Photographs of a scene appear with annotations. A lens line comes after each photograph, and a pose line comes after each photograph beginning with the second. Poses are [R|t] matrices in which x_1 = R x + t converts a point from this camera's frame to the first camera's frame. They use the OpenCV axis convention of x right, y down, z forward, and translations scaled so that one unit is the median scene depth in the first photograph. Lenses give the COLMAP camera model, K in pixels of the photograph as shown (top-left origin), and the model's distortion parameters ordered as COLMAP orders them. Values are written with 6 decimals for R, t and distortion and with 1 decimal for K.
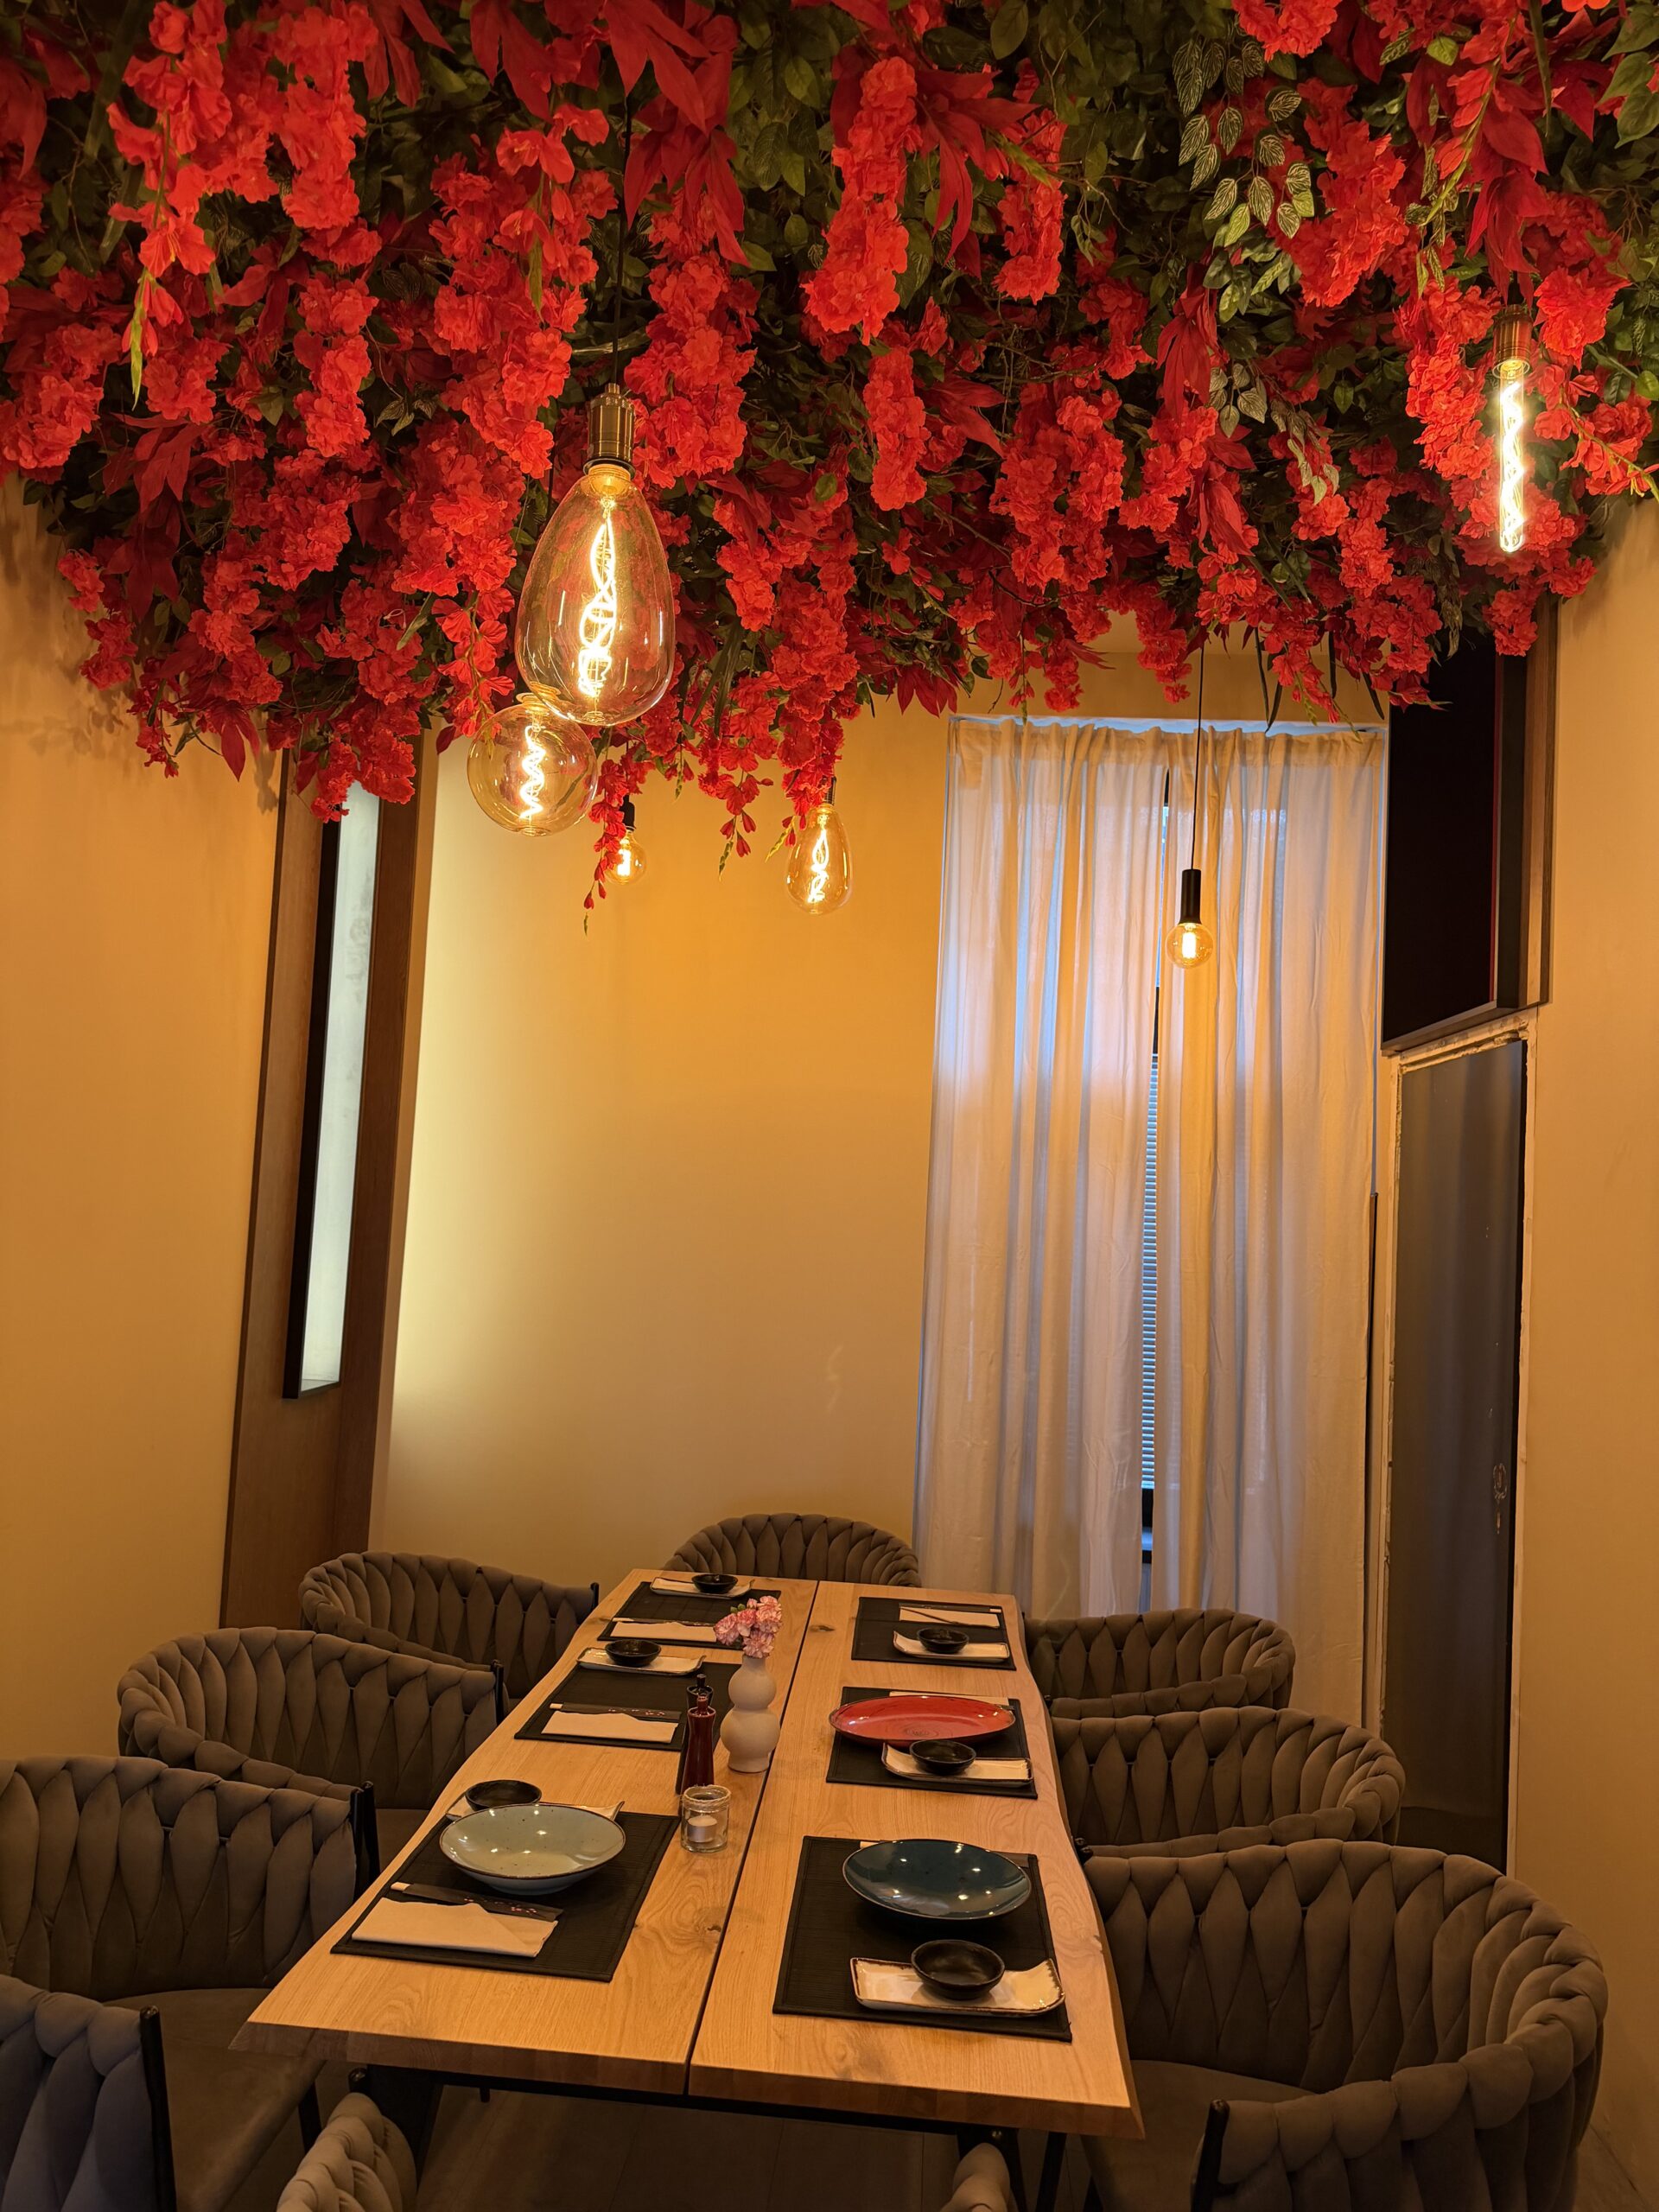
lens RADIAL K [[1548.9, 0, 758.3], [0, 1548.9, 1100.2], [0, 0, 1]] dist [0.013968, -0.017436]
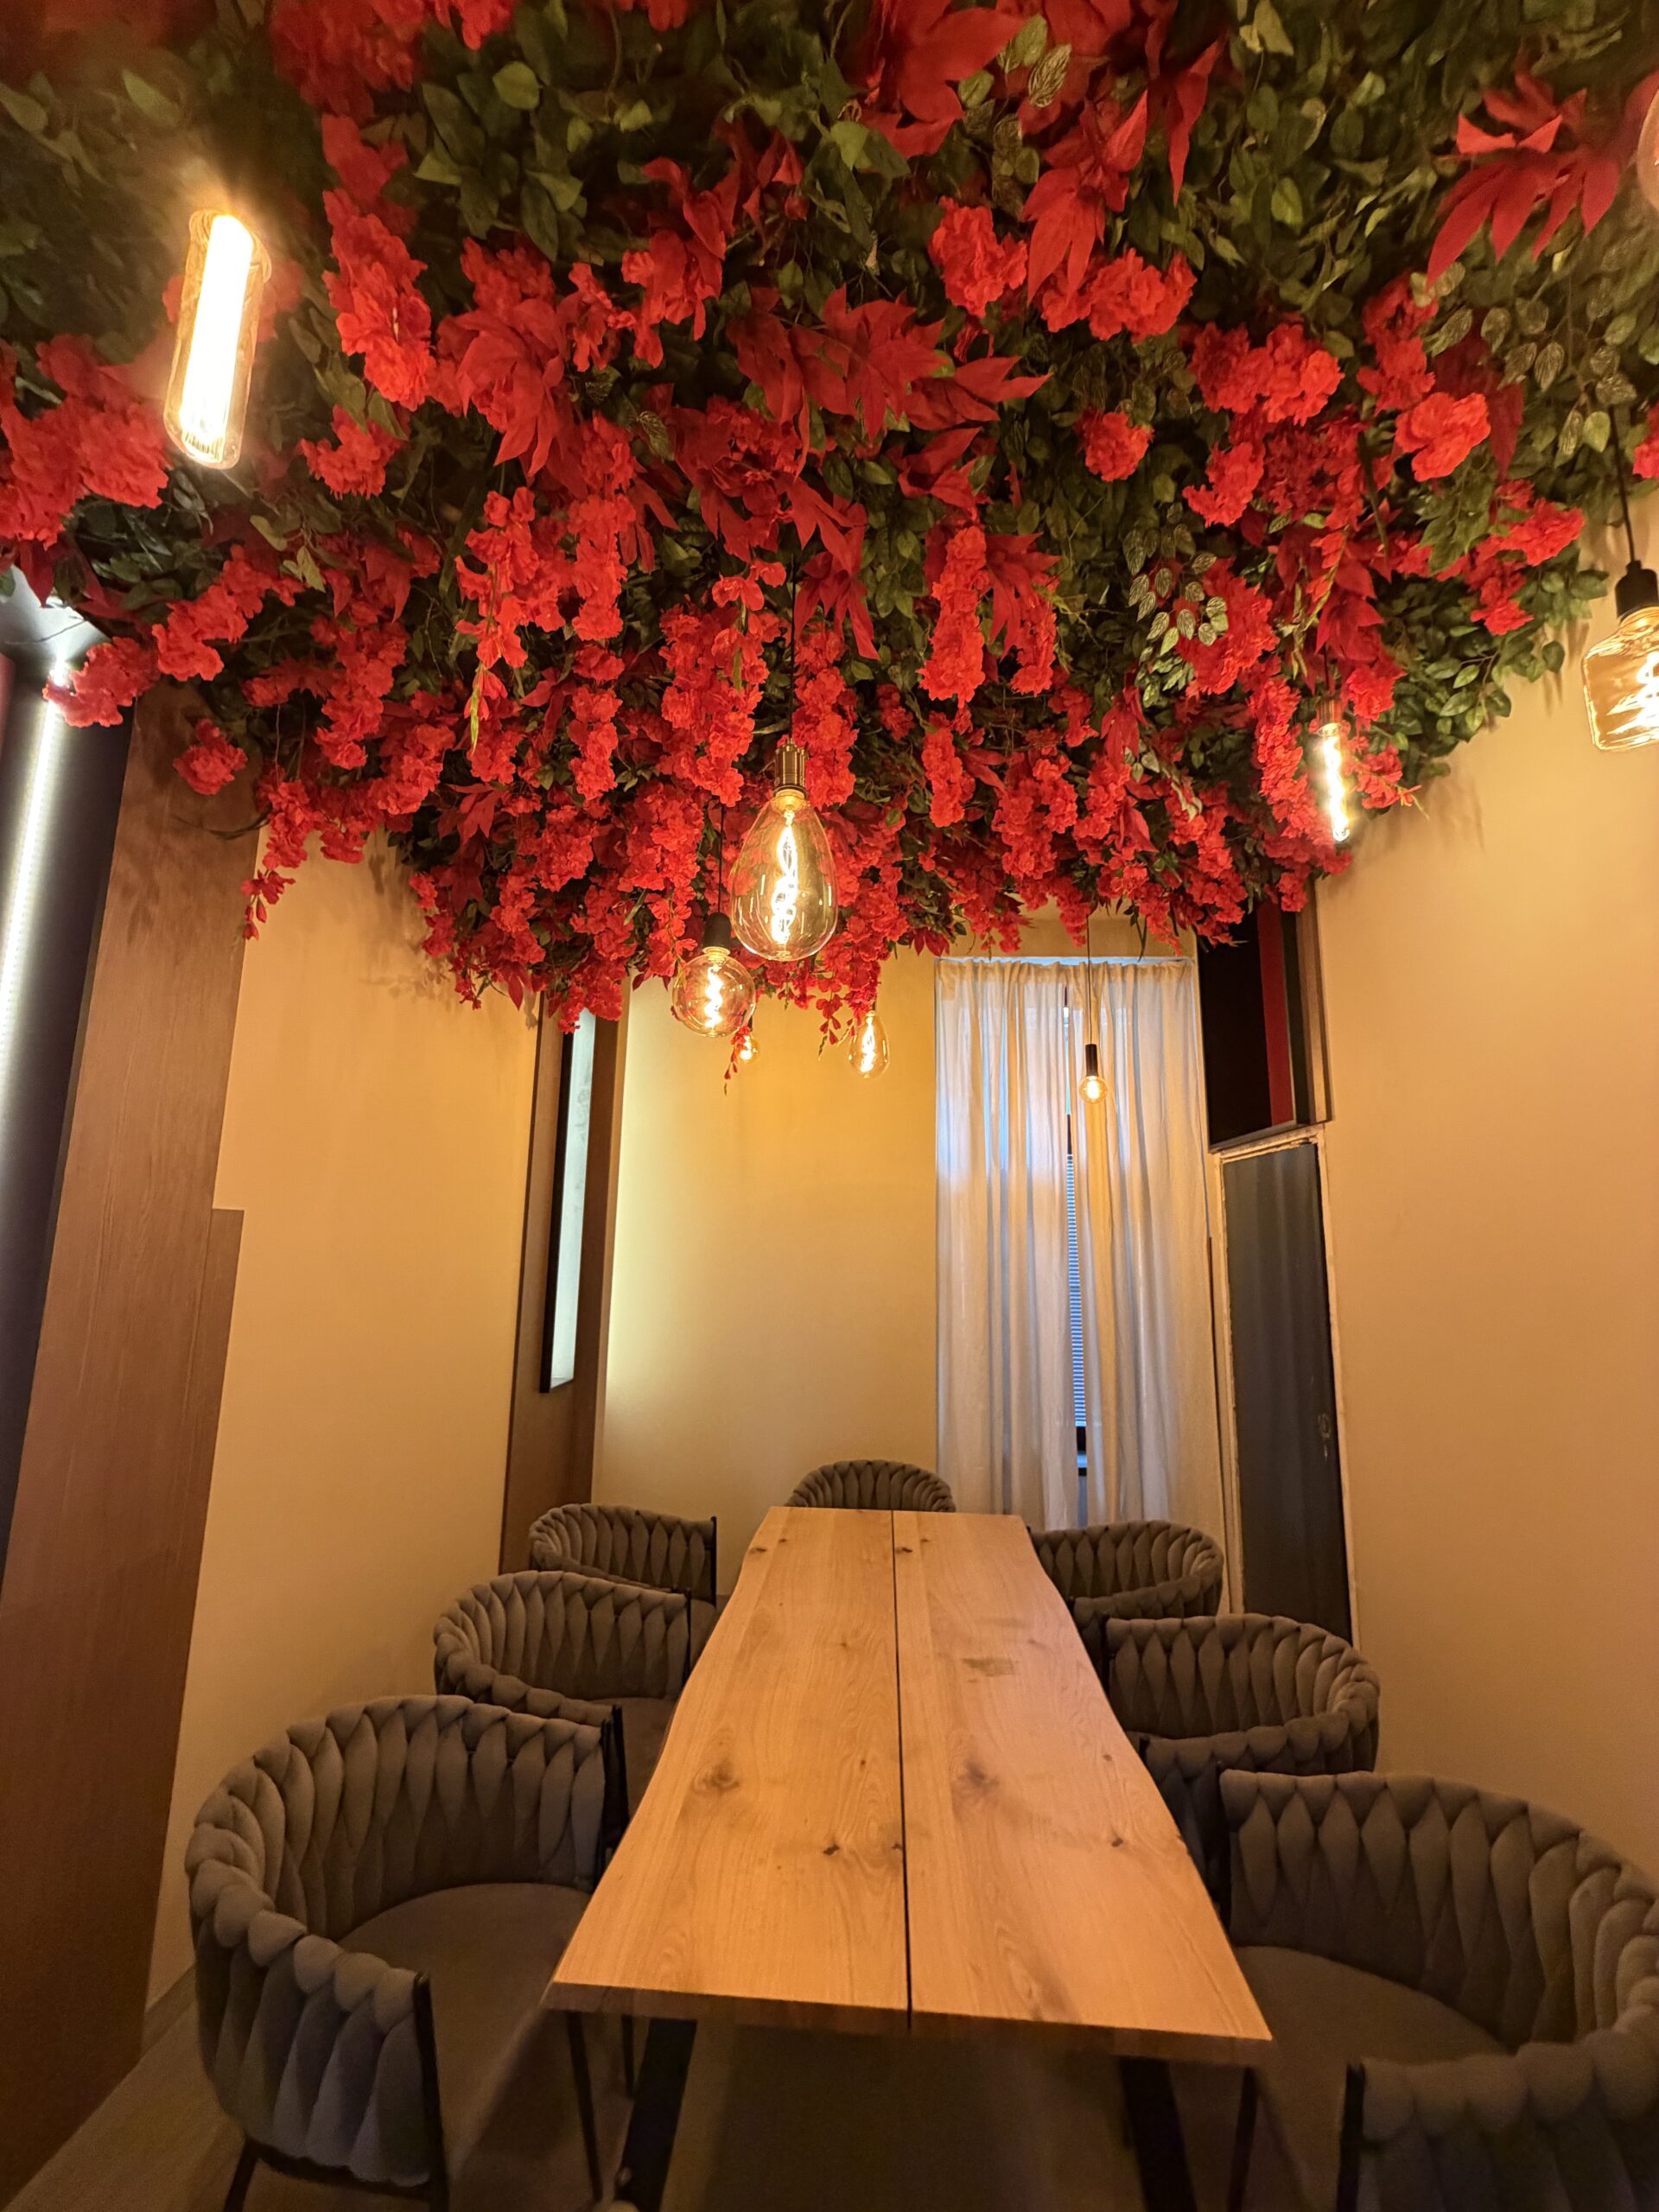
lens RADIAL K [[878.4, 0, 829.5], [0, 878.4, 1106.0], [0, 0, 1]] dist [-0.000046, -0.000057]
pose [[0.998824, -0.035767, 0.032731, -0.062942], [0.038438, 0.995640, -0.084991, -0.020032], [-0.029548, 0.086149, 0.995844, 0.115904]]
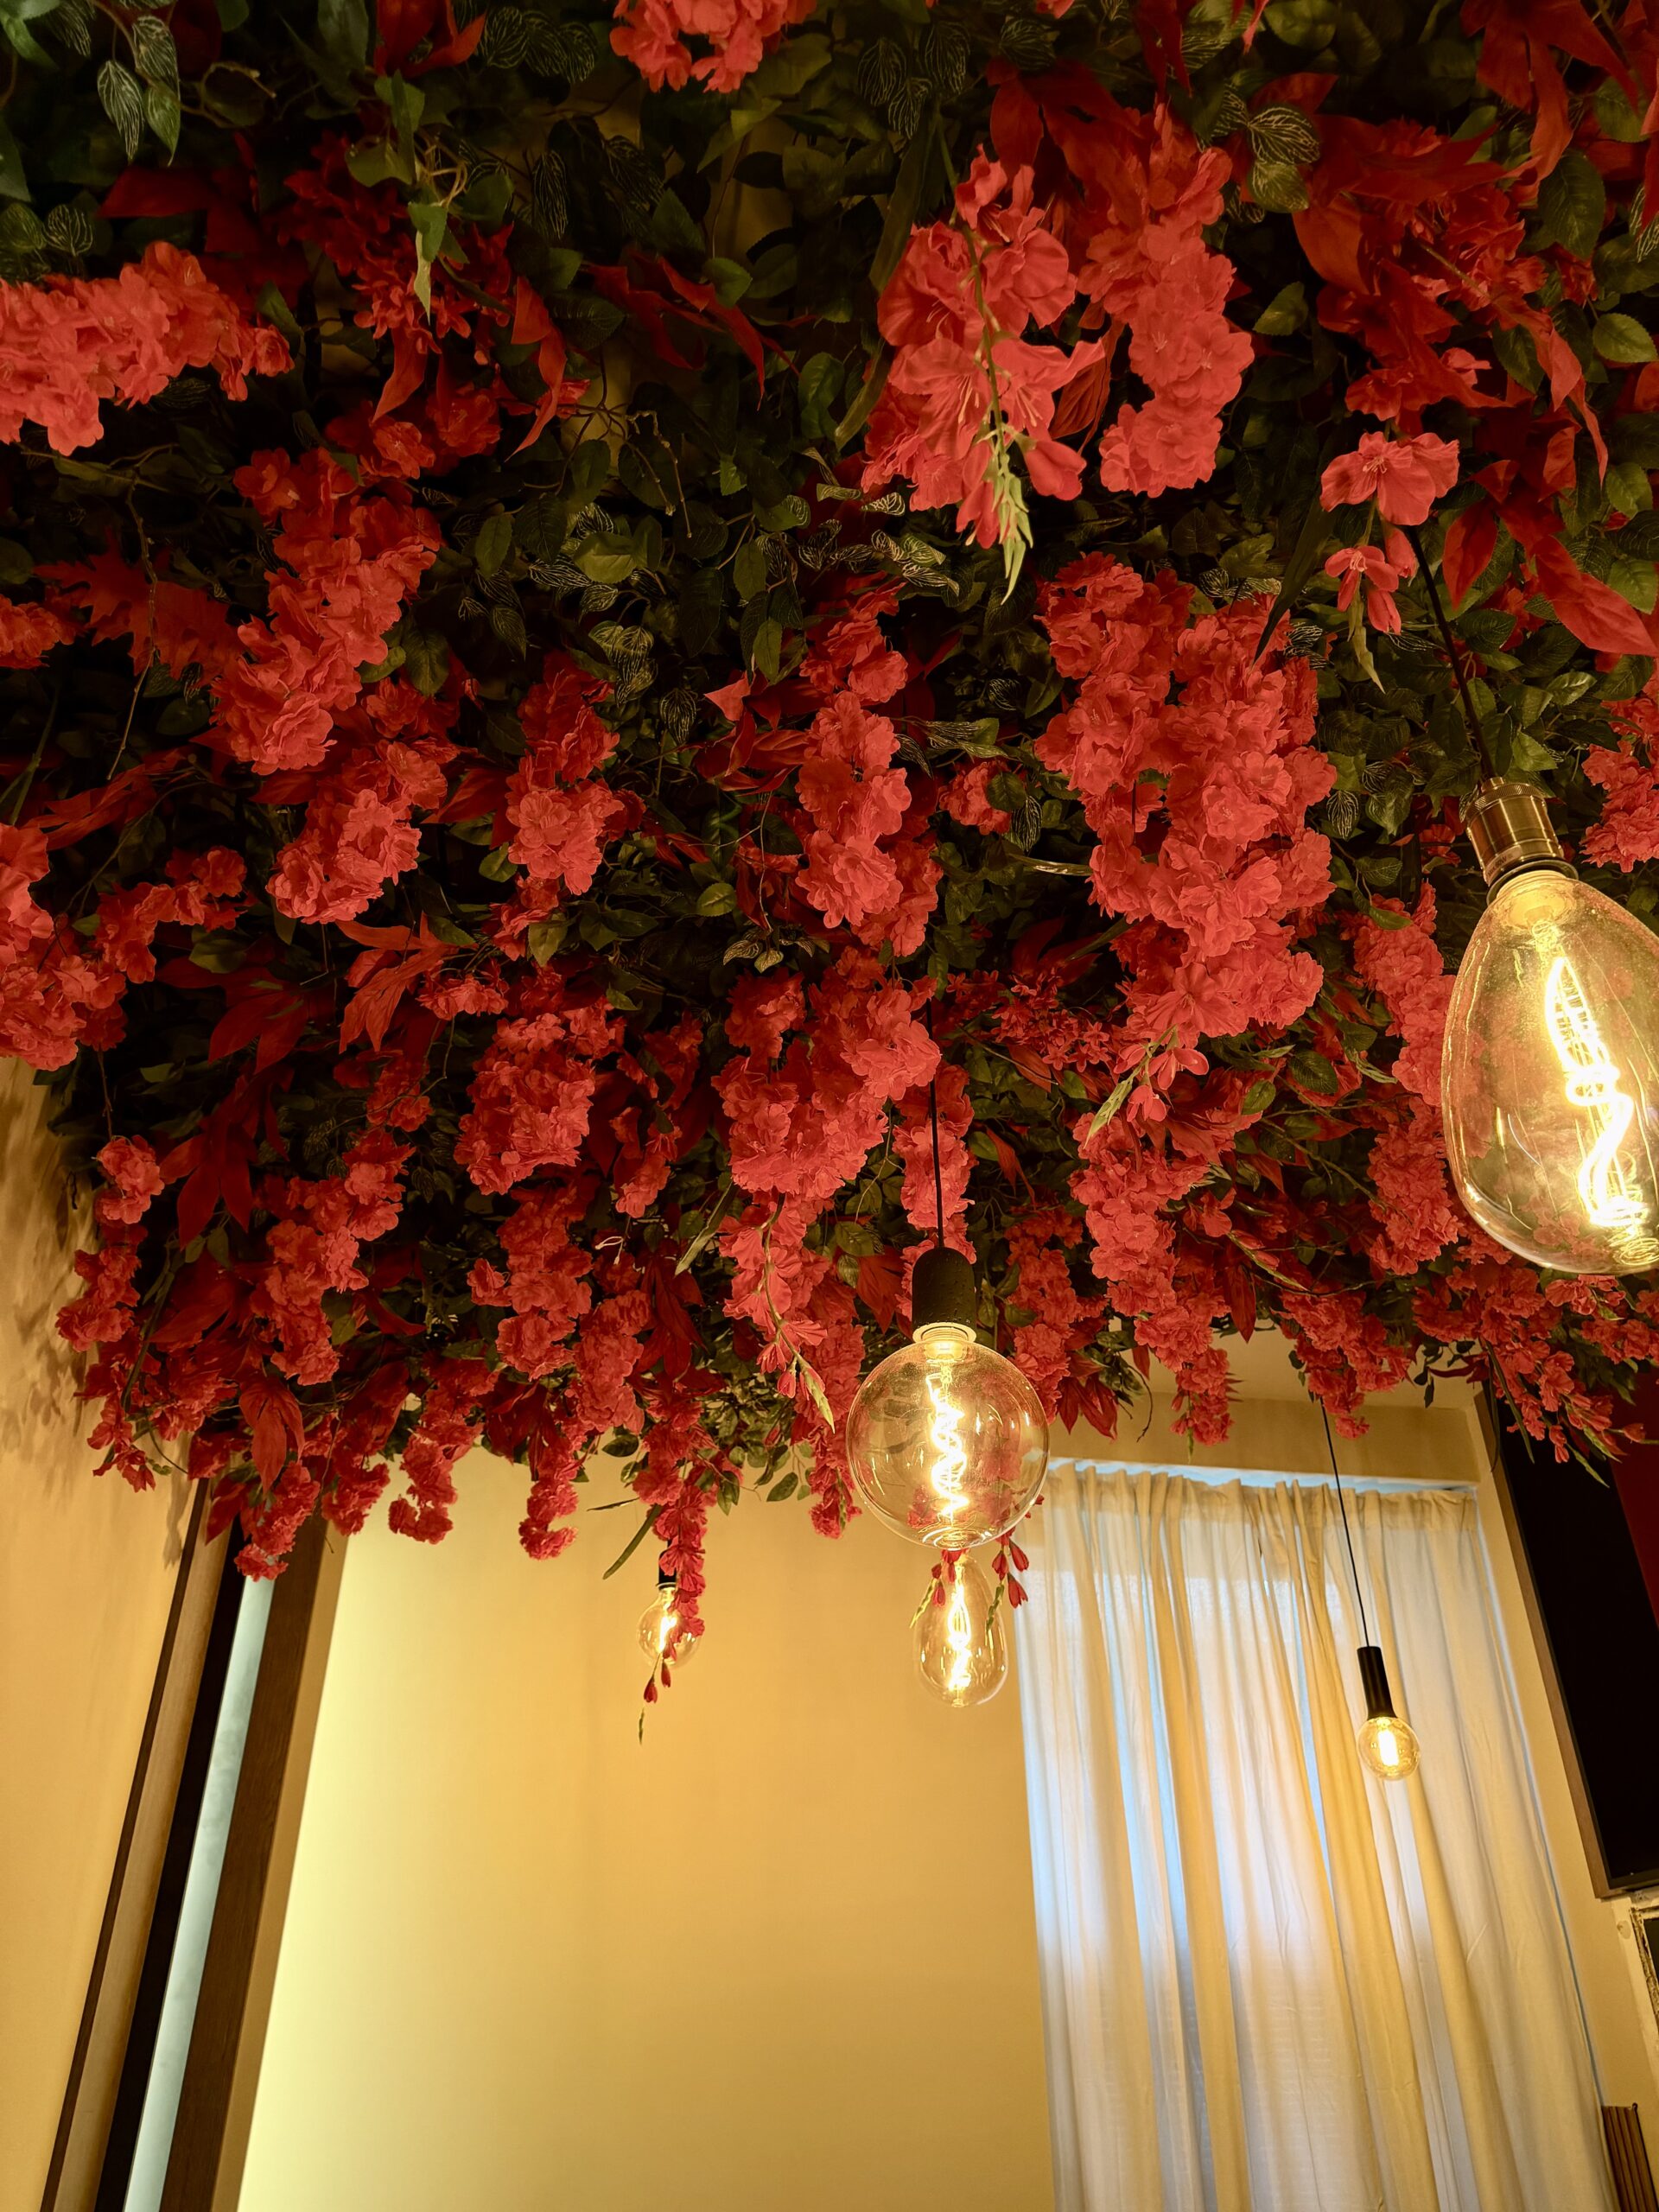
lens RADIAL K [[1581.2, 0, 829.5], [0, 1581.2, 1106.0], [0, 0, 1]] dist [0.073493, -0.138359]
pose [[0.972134, 0.069954, 0.223745, -0.358328], [0.045464, 0.880057, -0.472687, -0.026903], [-0.229975, 0.469687, 0.852353, 0.393727]]
